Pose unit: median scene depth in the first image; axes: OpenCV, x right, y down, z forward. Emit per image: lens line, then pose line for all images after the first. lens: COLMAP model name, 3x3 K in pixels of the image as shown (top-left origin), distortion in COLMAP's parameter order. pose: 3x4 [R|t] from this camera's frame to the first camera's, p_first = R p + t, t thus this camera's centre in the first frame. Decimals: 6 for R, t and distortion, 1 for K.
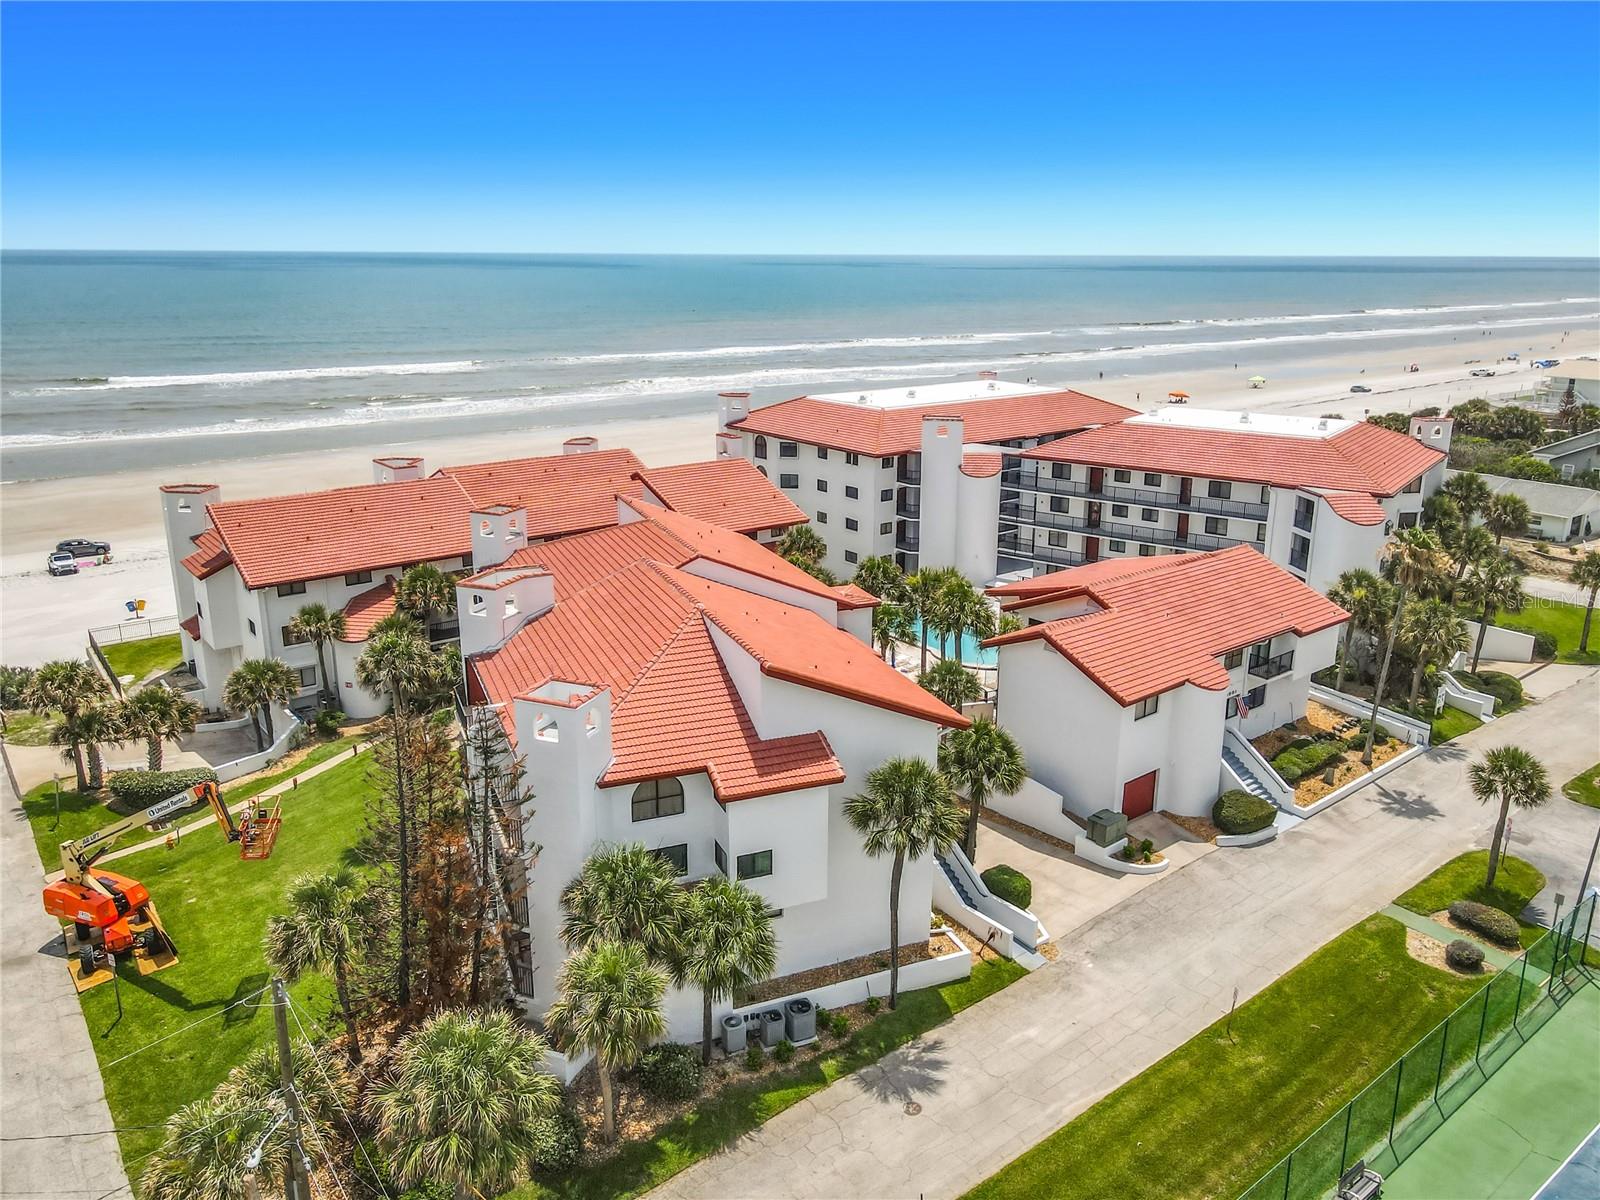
lens RADIAL K [[1166.2, 0, 806.4], [0, 1166.2, 564.9], [0, 0, 1]] dist [0.022126, 0.006876]
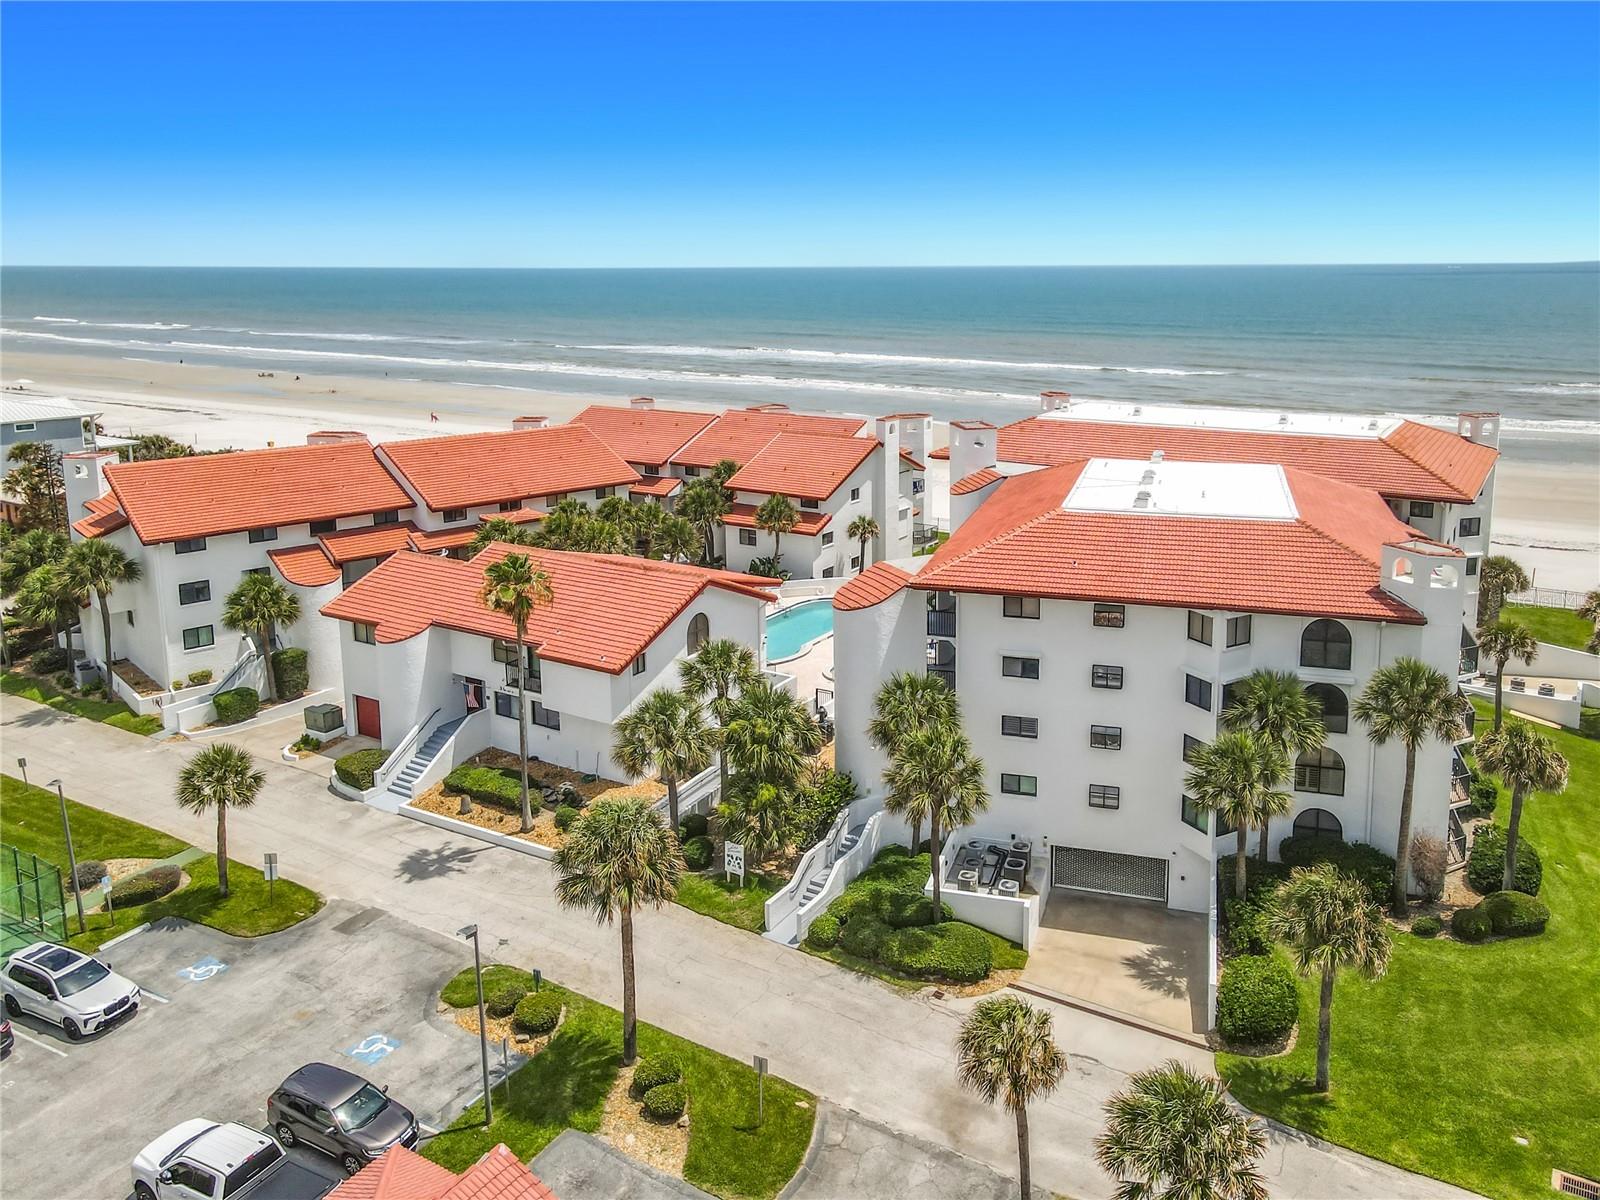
lens RADIAL K [[1189.8, 0, 914.9], [0, 1189.8, 457.1], [0, 0, 1]] dist [0.006668, 0.011547]
pose [[0.391507, 0.147209, -0.908324, 1.471387], [-0.238801, 0.969555, 0.054204, -0.222055], [0.888649, 0.195687, 0.414741, 0.947530]]
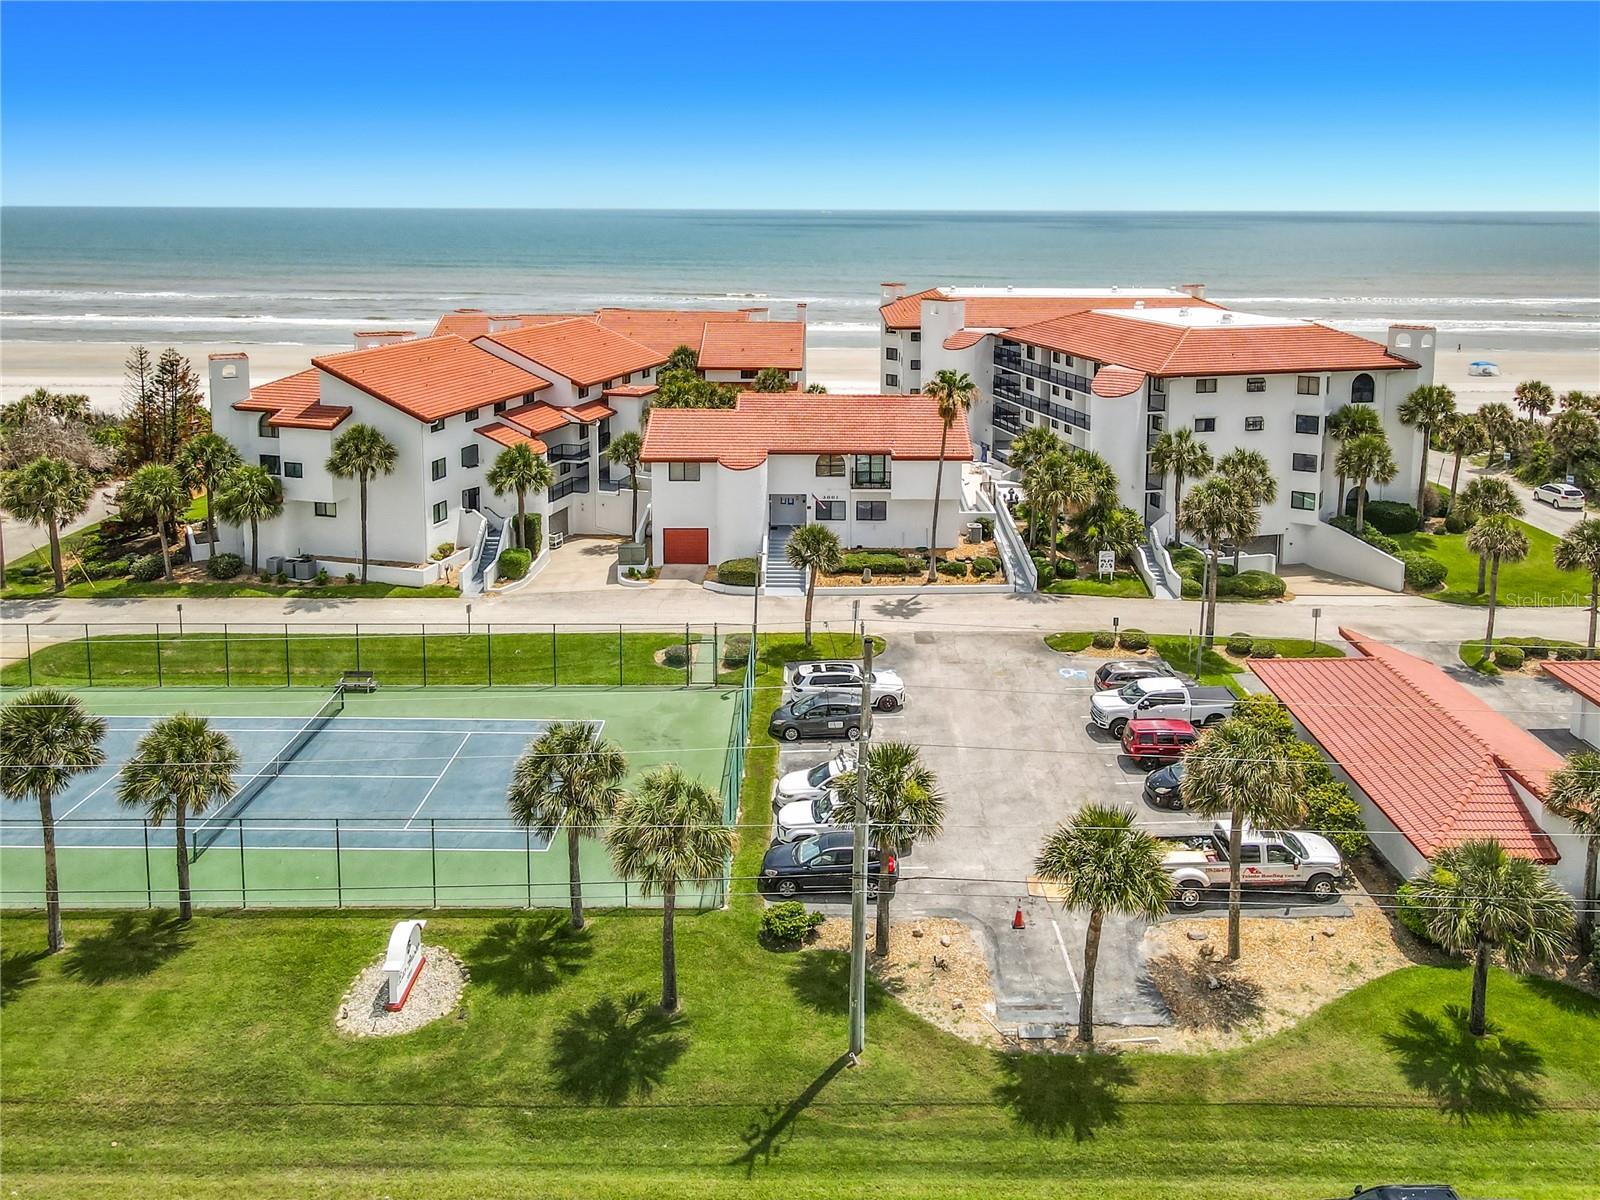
lens RADIAL K [[1208.1, 0, 840.2], [0, 1208.1, 376.6], [0, 0, 1]] dist [0.003348, 0.005157]
pose [[0.793065, 0.087112, -0.602875, 1.215269], [-0.161675, 0.984326, -0.070450, 0.081773], [0.587289, 0.153341, 0.794719, 0.012475]]
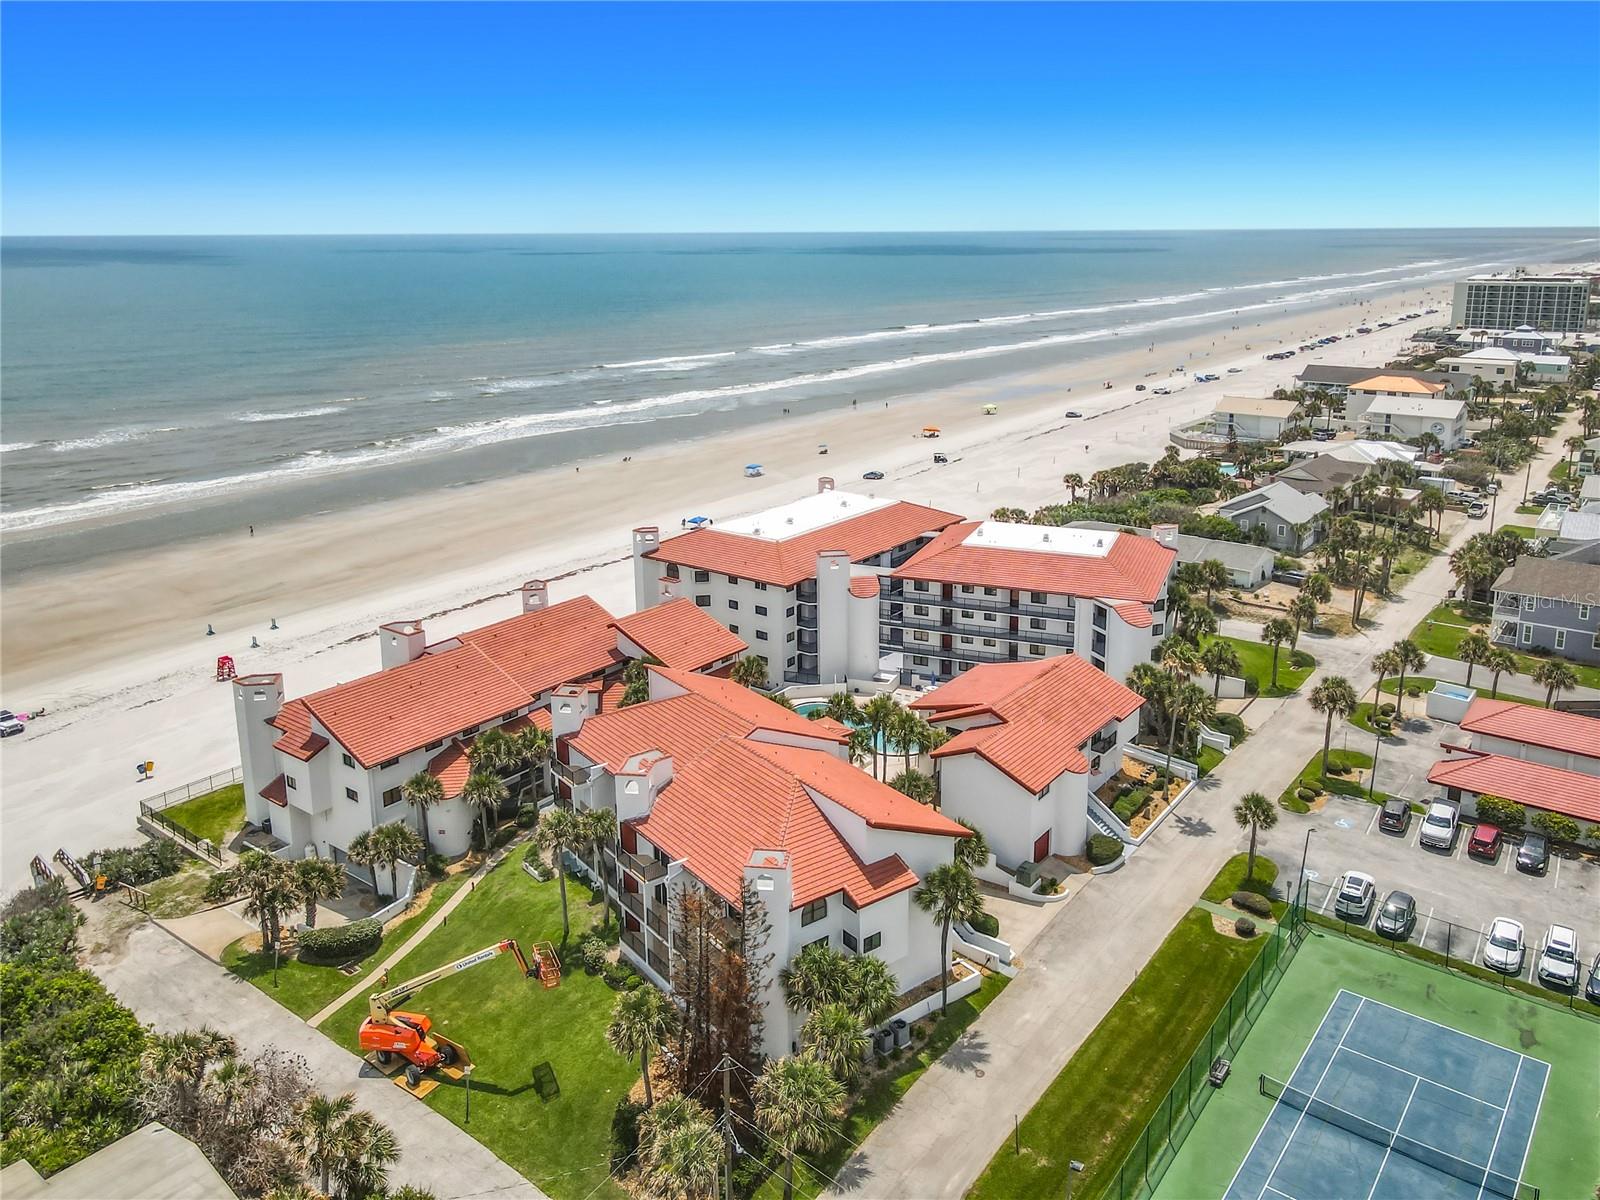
lens RADIAL K [[1181.2, 0, 808.8], [0, 1181.2, 507.7], [0, 0, 1]] dist [0.019997, 0.007506]
pose [[0.969952, -0.068819, 0.233360, -0.344691], [0.077038, 0.996682, -0.026276, -0.230487], [-0.230777, 0.043464, 0.972035, -0.459577]]
